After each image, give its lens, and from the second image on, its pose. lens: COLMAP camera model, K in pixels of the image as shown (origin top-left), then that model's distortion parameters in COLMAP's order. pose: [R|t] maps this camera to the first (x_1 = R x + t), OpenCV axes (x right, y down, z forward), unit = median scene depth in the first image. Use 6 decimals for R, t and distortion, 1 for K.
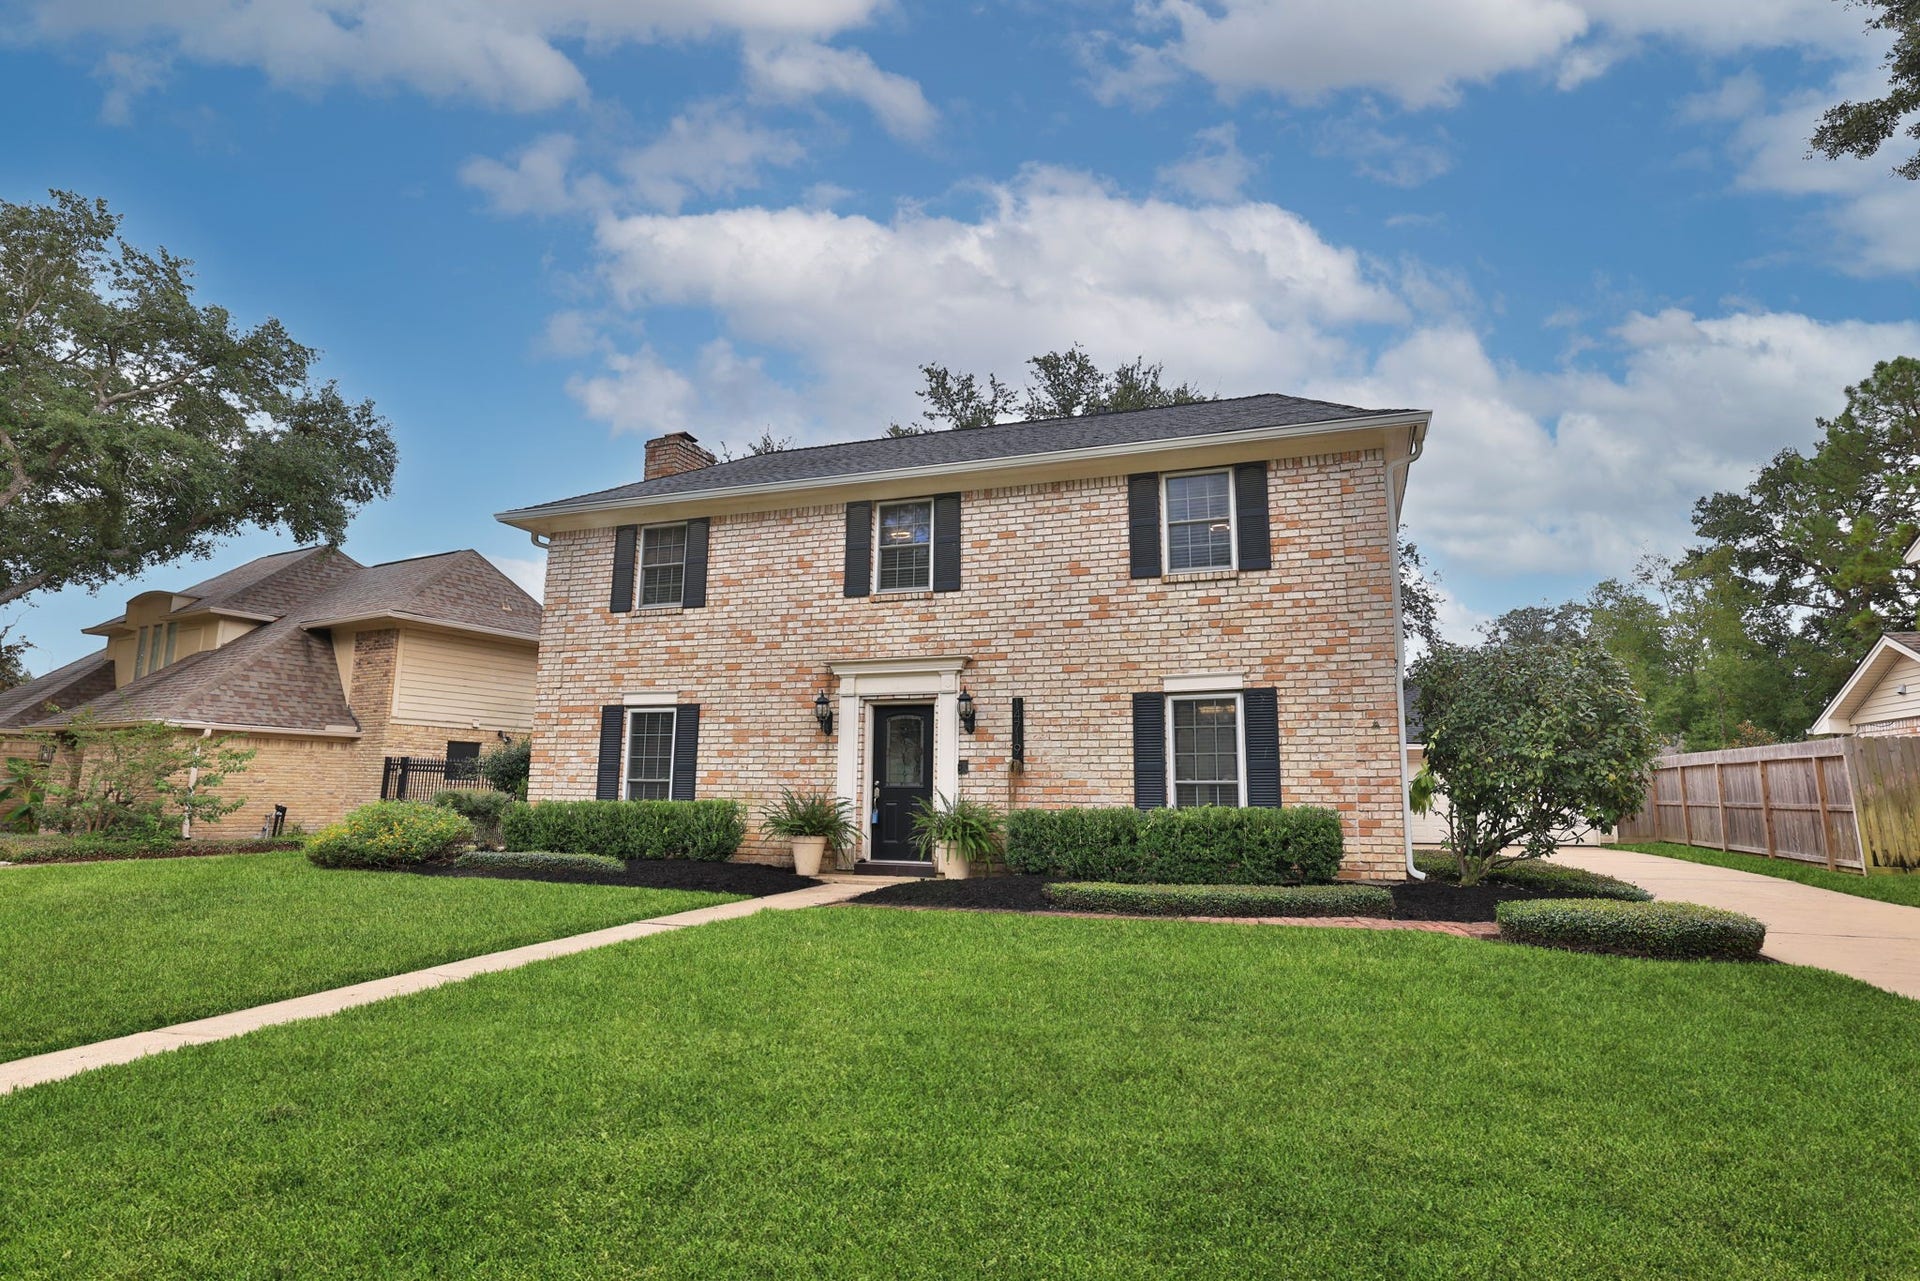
lens RADIAL K [[993.1, 0, 959.1], [0, 993.1, 630.9], [0, 0, 1]] dist [-0.026177, 0.006575]
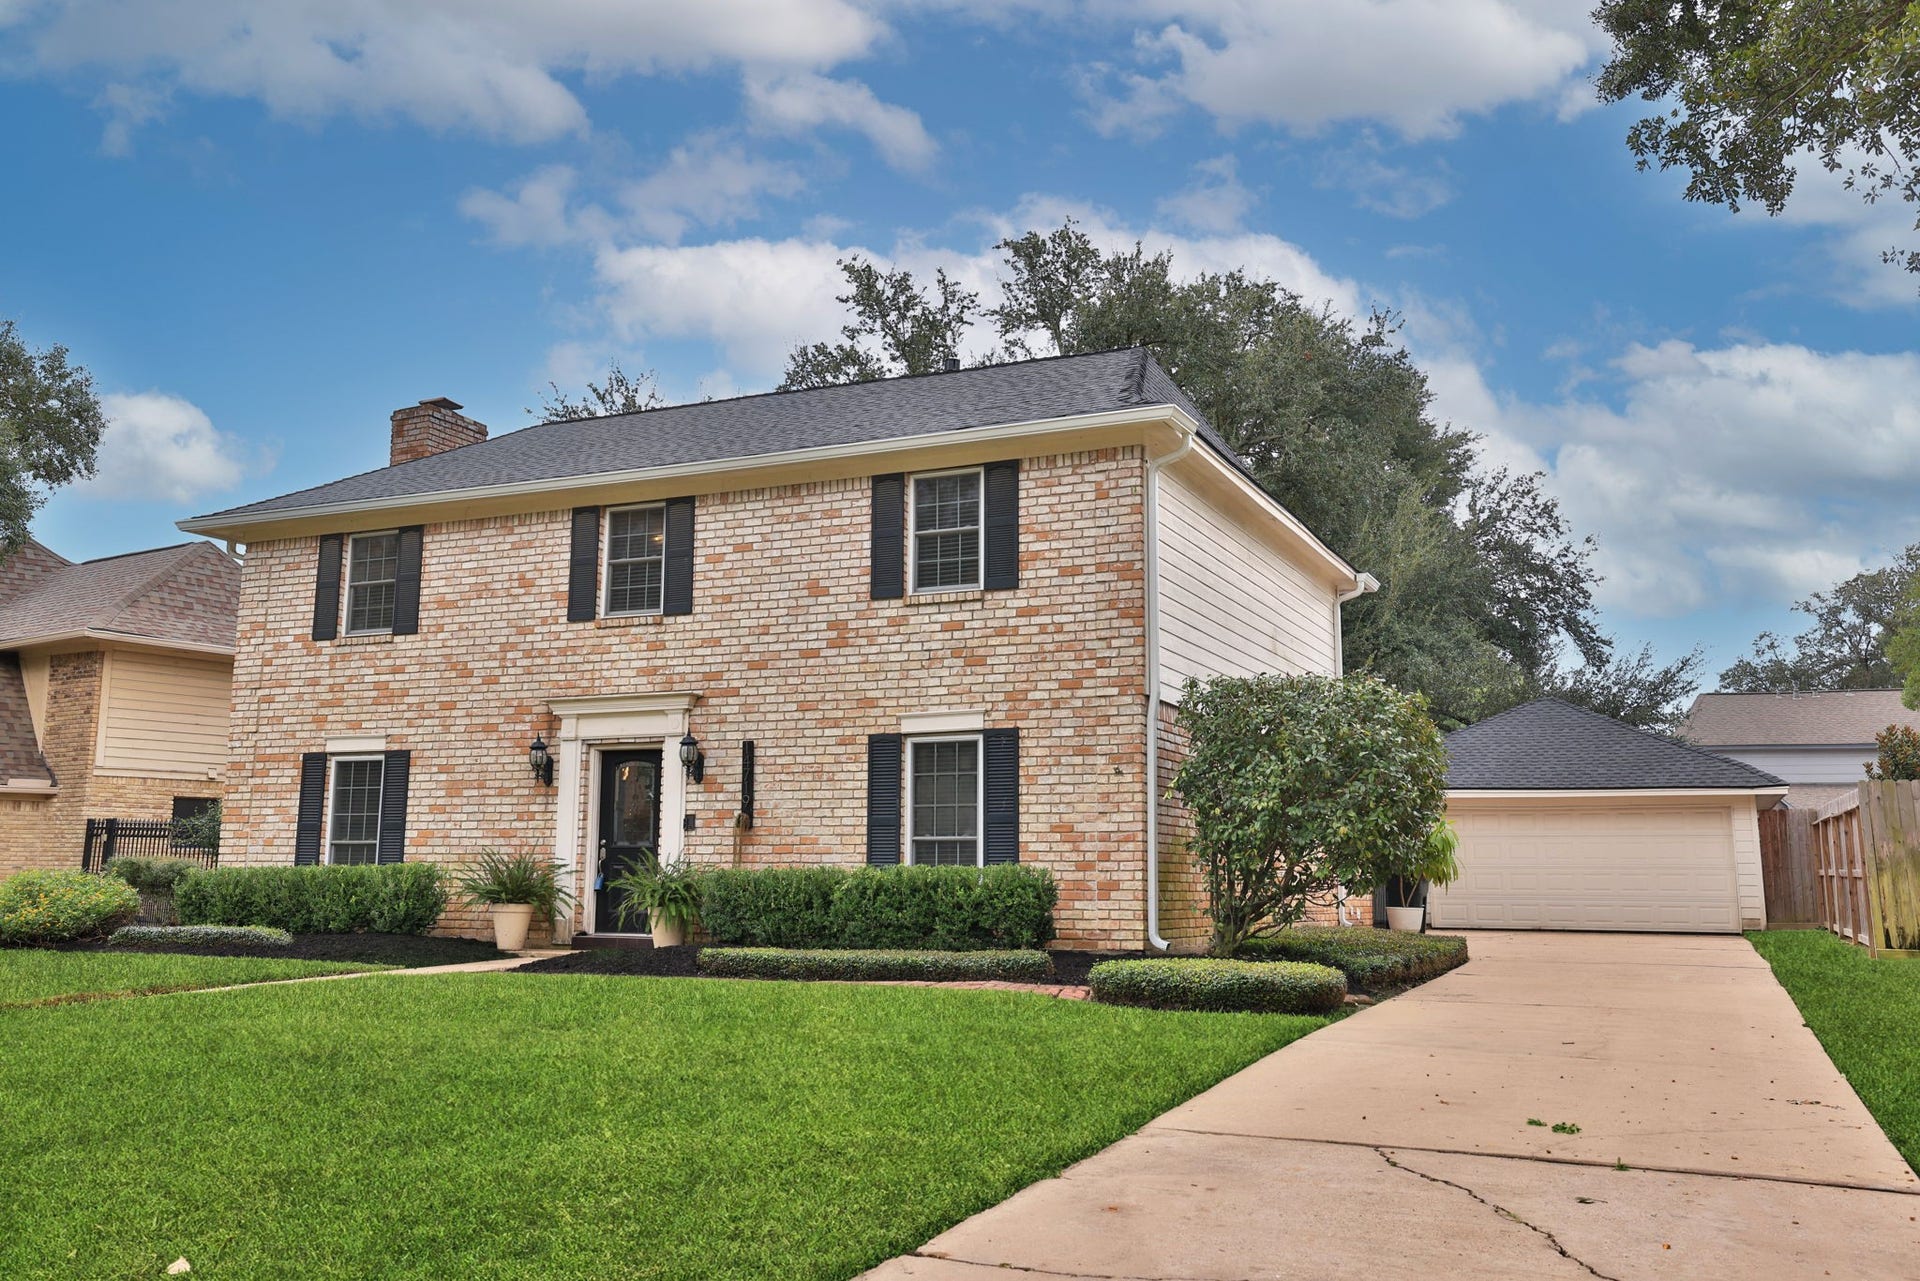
lens RADIAL K [[1573.6, 0, 968.0], [0, 1573.6, 643.6], [0, 0, 1]] dist [0.014819, 0.042826]
pose [[0.997368, -0.014722, -0.070997, 0.337149], [0.016226, 0.999655, 0.020651, -0.040175], [0.070669, -0.021748, 0.997263, -0.325683]]
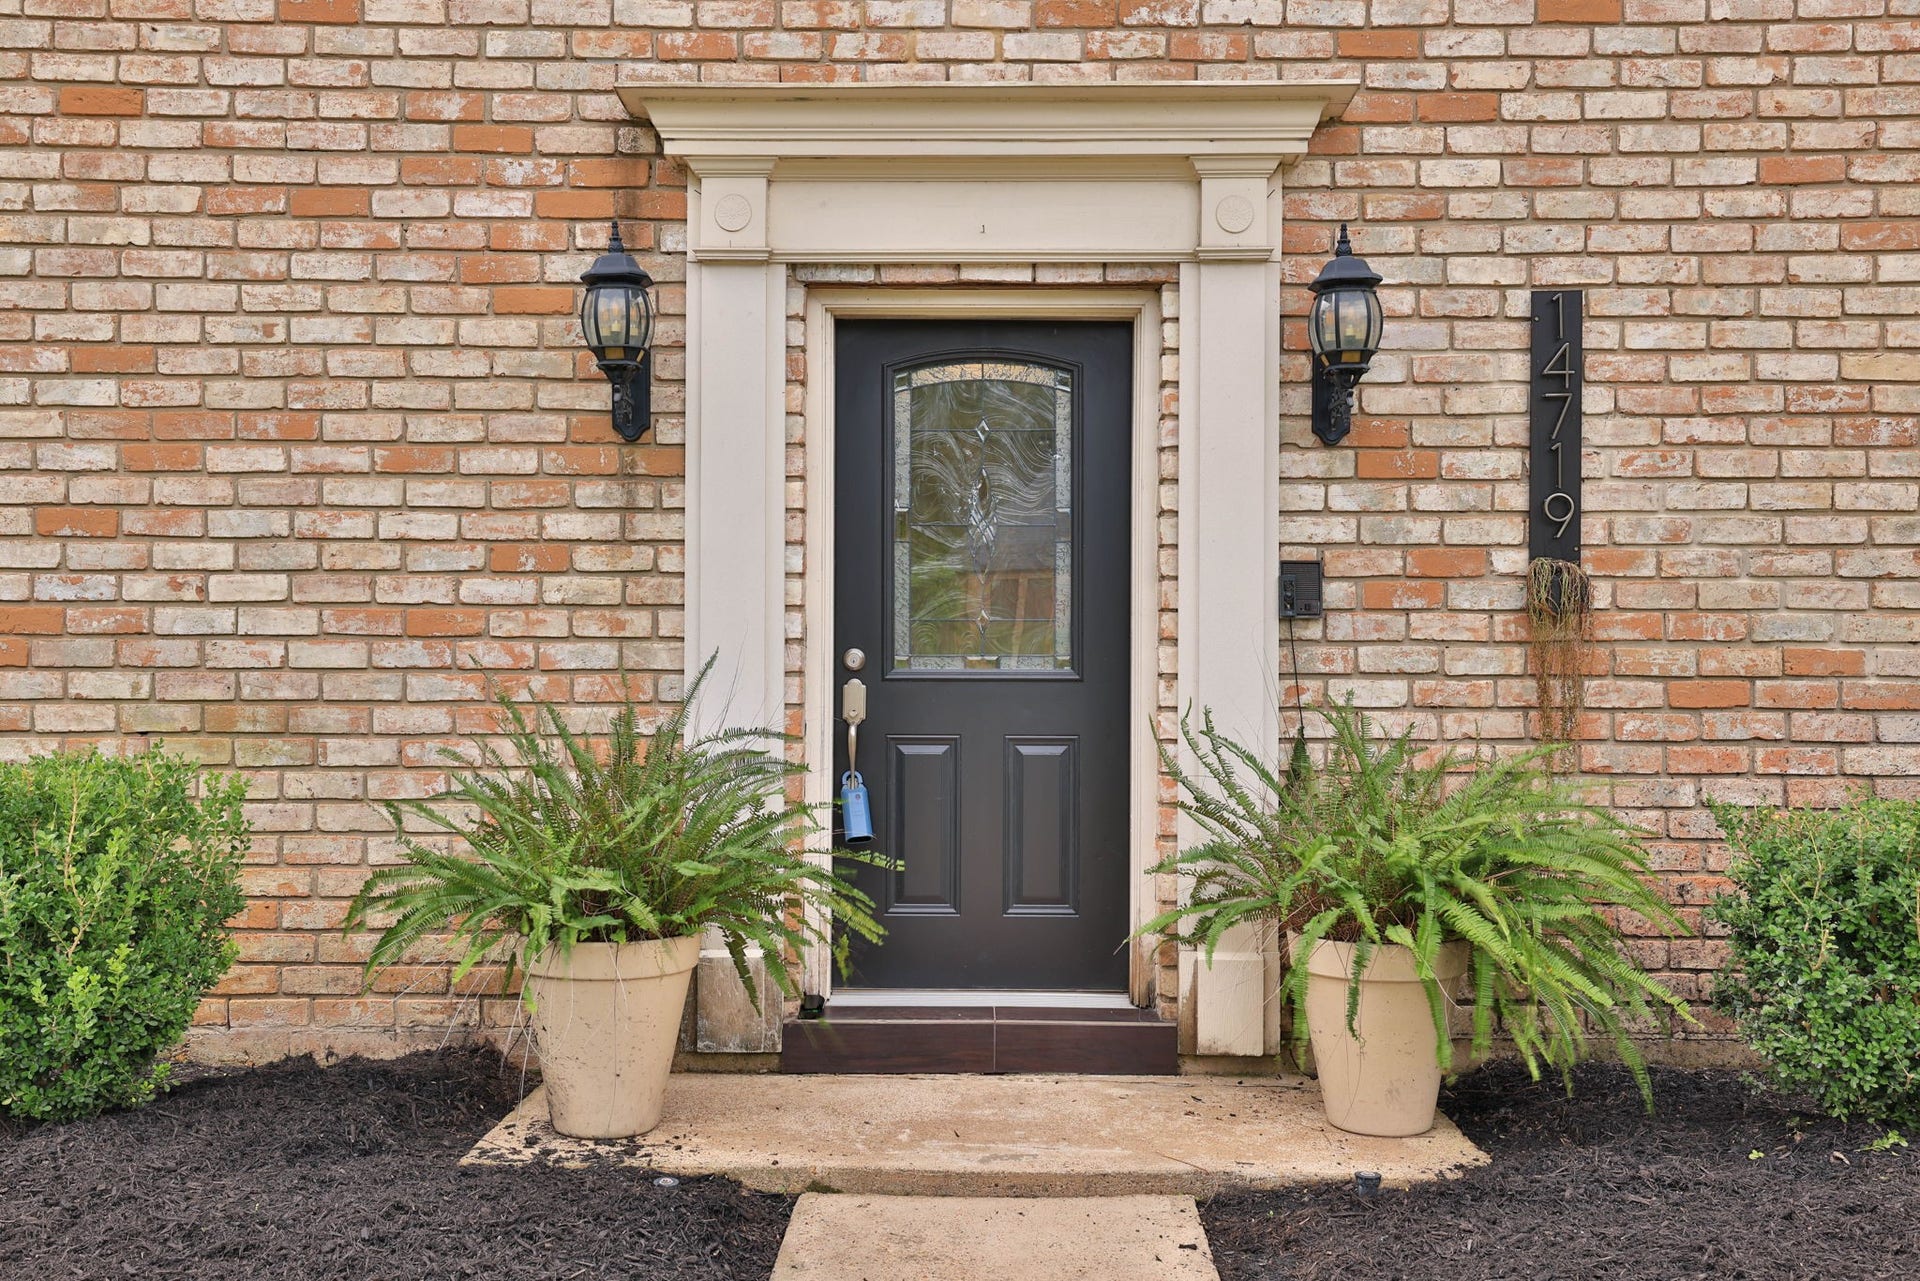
lens RADIAL K [[1573.6, 0, 960.0], [0, 1573.6, 639.3], [0, 0, 1]] dist [0.014819, 0.042826]
pose [[0.943552, -0.001196, 0.331221, -0.186261], [-0.050378, 0.987841, 0.147079, 0.097824], [-0.327370, -0.155463, 0.932019, 0.680359]]
